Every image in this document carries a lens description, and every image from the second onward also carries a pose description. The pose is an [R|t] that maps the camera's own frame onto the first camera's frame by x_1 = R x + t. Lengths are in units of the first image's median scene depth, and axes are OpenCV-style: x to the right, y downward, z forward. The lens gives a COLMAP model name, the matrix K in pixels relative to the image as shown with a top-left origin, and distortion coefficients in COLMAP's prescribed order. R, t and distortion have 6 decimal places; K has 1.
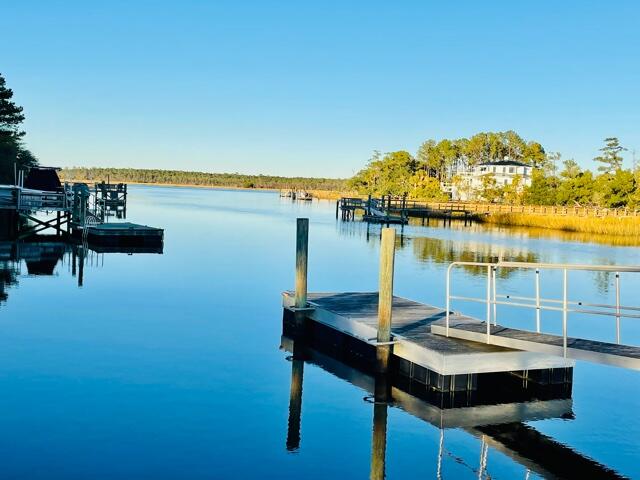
lens RADIAL K [[791.0, 0, 318.3], [0, 791.0, 236.9], [0, 0, 1]] dist [0.081265, 0.000000]
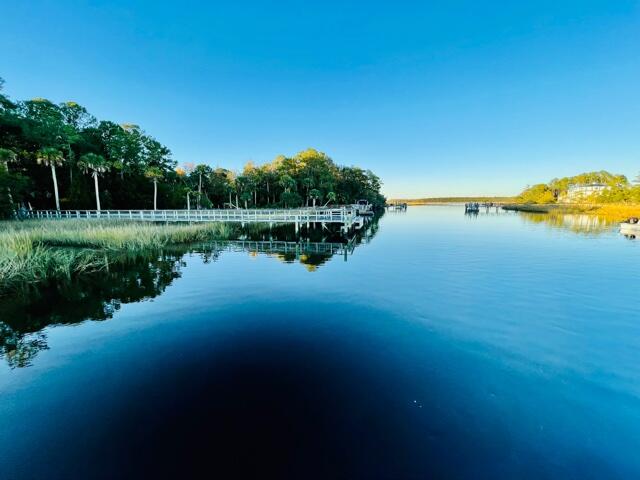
lens RADIAL K [[258.8, 0, 320.7], [0, 258.8, 240.7], [0, 0, 1]] dist [-0.002331, -0.000763]
pose [[0.778806, 0.040502, -0.625956, 0.102134], [0.005264, 0.997456, 0.071089, 0.009642], [0.627243, -0.058659, 0.776612, -0.081877]]
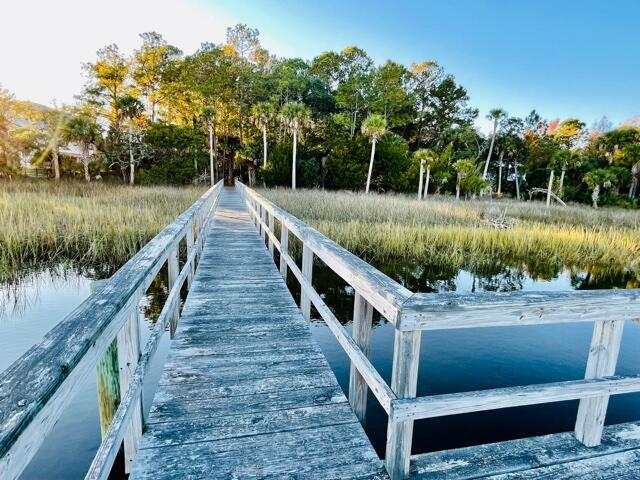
lens RADIAL K [[348.2, 0, 324.4], [0, 348.2, 241.6], [0, 0, 1]] dist [-0.003992, 0.000725]
pose [[-0.220444, 0.115146, -0.968579, 0.030567], [-0.118142, 0.982545, 0.143695, 0.001421], [0.968218, 0.146107, -0.202993, 0.016189]]
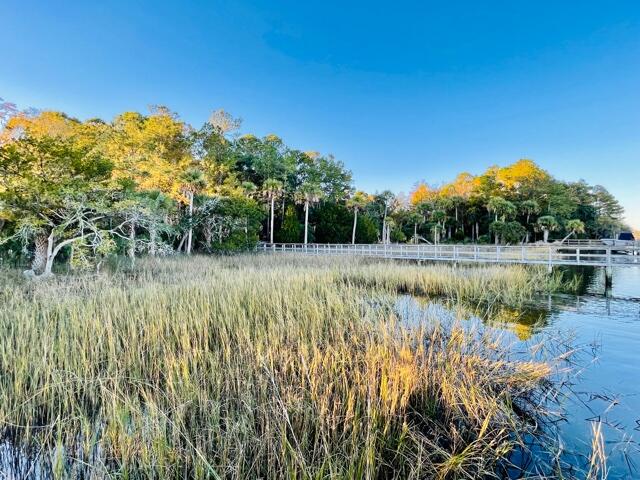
lens RADIAL K [[328.4, 0, 319.5], [0, 328.4, 238.7], [0, 0, 1]] dist [-0.000400, -0.001438]
pose [[0.439367, -0.042236, -0.897314, 0.054622], [-0.029155, 0.997697, -0.061236, 0.009572], [0.897835, 0.053067, 0.437123, -0.120418]]
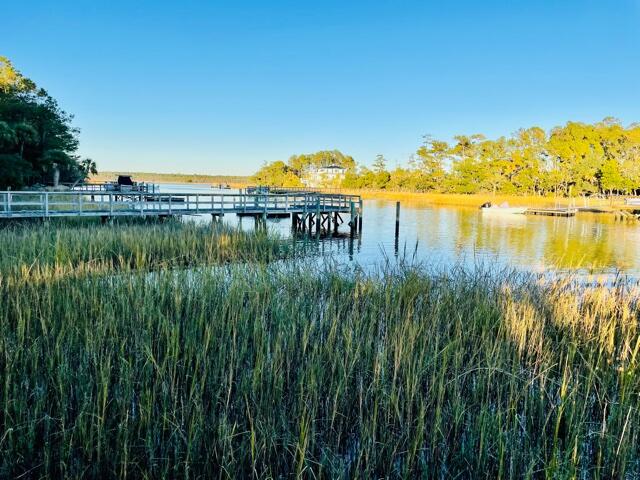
lens RADIAL K [[479.0, 0, 326.9], [0, 479.0, 237.1], [0, 0, 1]] dist [0.079164, -0.083182]
pose [[0.981012, -0.042262, 0.189285, -0.004994], [0.031868, 0.997830, 0.057623, 0.008801], [-0.191310, -0.050497, 0.980230, -0.146918]]
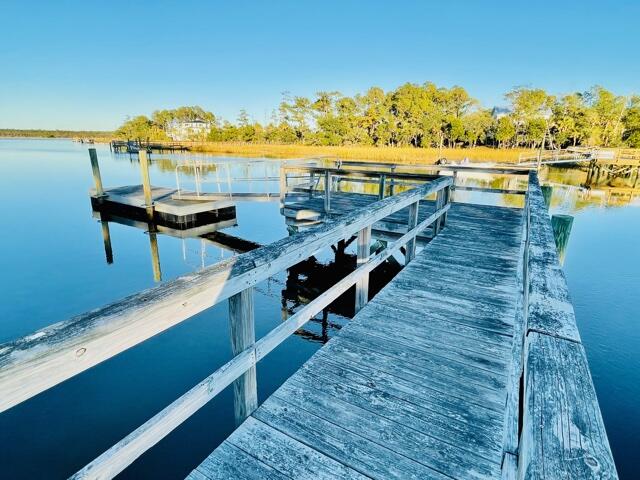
lens RADIAL K [[348.2, 0, 319.3], [0, 348.2, 238.6], [0, 0, 1]] dist [-0.003992, 0.000725]
pose [[0.851354, -0.172932, 0.495268, -0.000411], [0.054986, 0.968319, 0.243588, 0.000891], [-0.521701, -0.180147, 0.833891, -0.002206]]
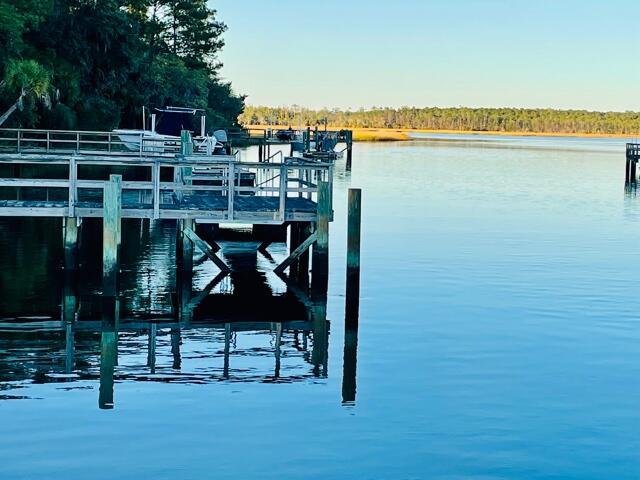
lens RADIAL K [[1402.1, 0, 303.2], [0, 1402.1, 249.7], [0, 0, 1]] dist [0.099959, 0.000000]
pose [[0.938058, 0.011935, -0.346273, 0.082339], [-0.006208, 0.999825, 0.017643, 0.009971], [0.346423, -0.014401, 0.937968, -0.105404]]
